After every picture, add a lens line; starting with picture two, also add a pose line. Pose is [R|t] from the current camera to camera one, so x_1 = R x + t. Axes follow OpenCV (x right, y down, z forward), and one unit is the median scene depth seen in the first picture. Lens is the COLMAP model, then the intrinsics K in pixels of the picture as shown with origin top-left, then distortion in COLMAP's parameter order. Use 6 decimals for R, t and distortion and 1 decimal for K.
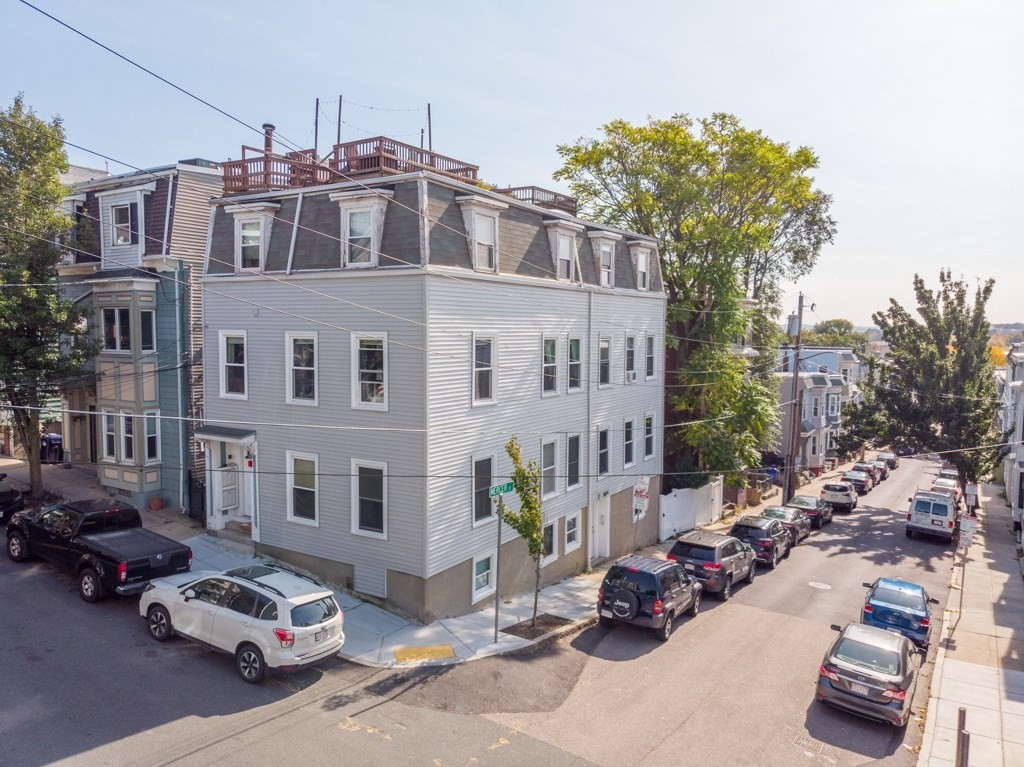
lens RADIAL K [[755.4, 0, 514.0], [0, 755.4, 390.6], [0, 0, 1]] dist [0.000086, -0.004886]
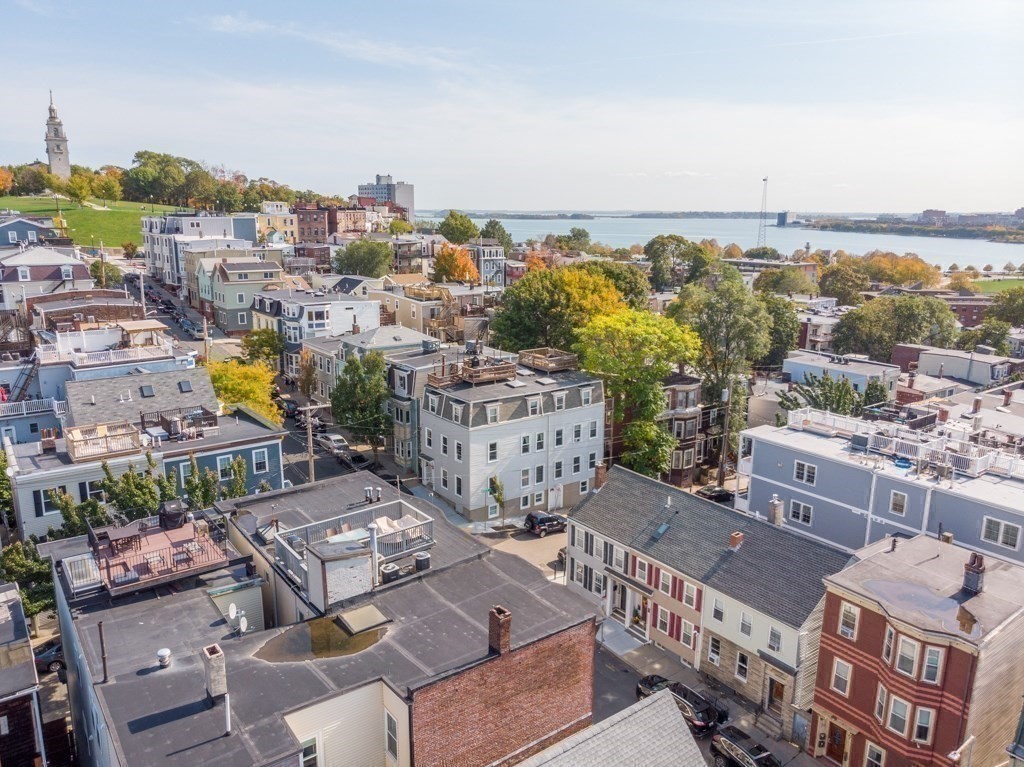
lens RADIAL K [[755.4, 0, 514.0], [0, 755.4, 390.6], [0, 0, 1]] dist [0.000086, -0.004886]
pose [[0.930832, 0.084953, -0.355436, 1.144426], [-0.032698, 0.988065, 0.150528, -0.756810], [0.363982, -0.128494, 0.922500, -1.904386]]
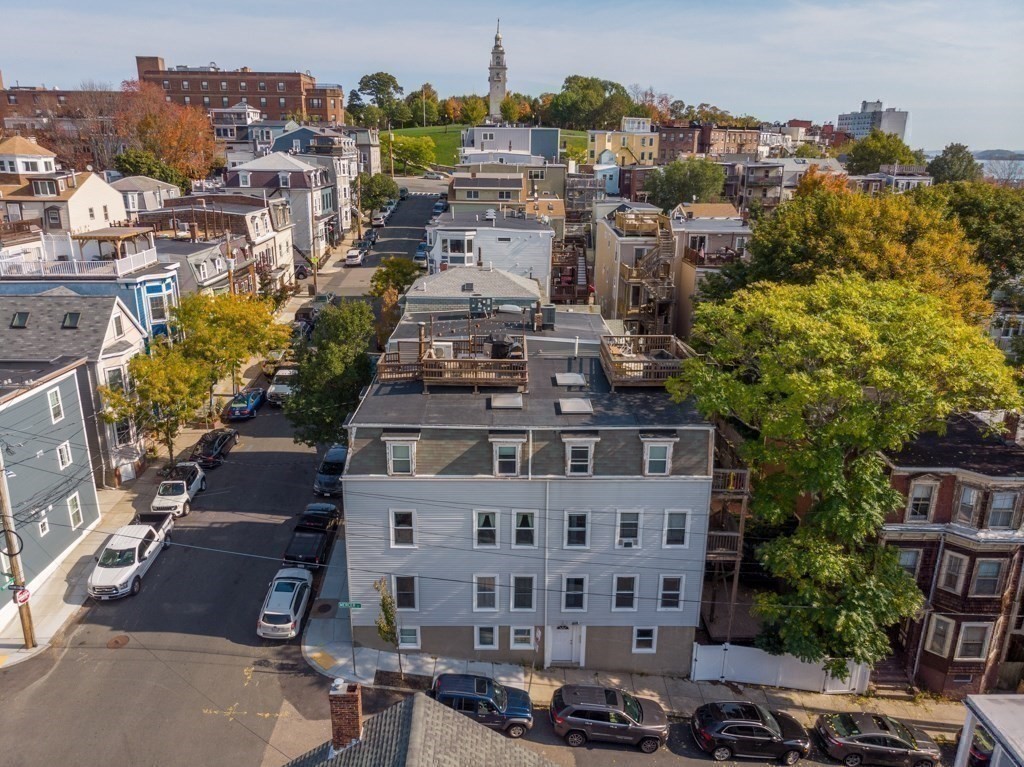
lens RADIAL K [[761.0, 0, 515.7], [0, 761.0, 379.6], [0, 0, 1]] dist [0.005145, -0.001208]
pose [[0.536060, 0.243438, -0.808318, 1.296934], [-0.077103, 0.967635, 0.240285, -0.727615], [0.840651, -0.066483, 0.537481, 0.309264]]
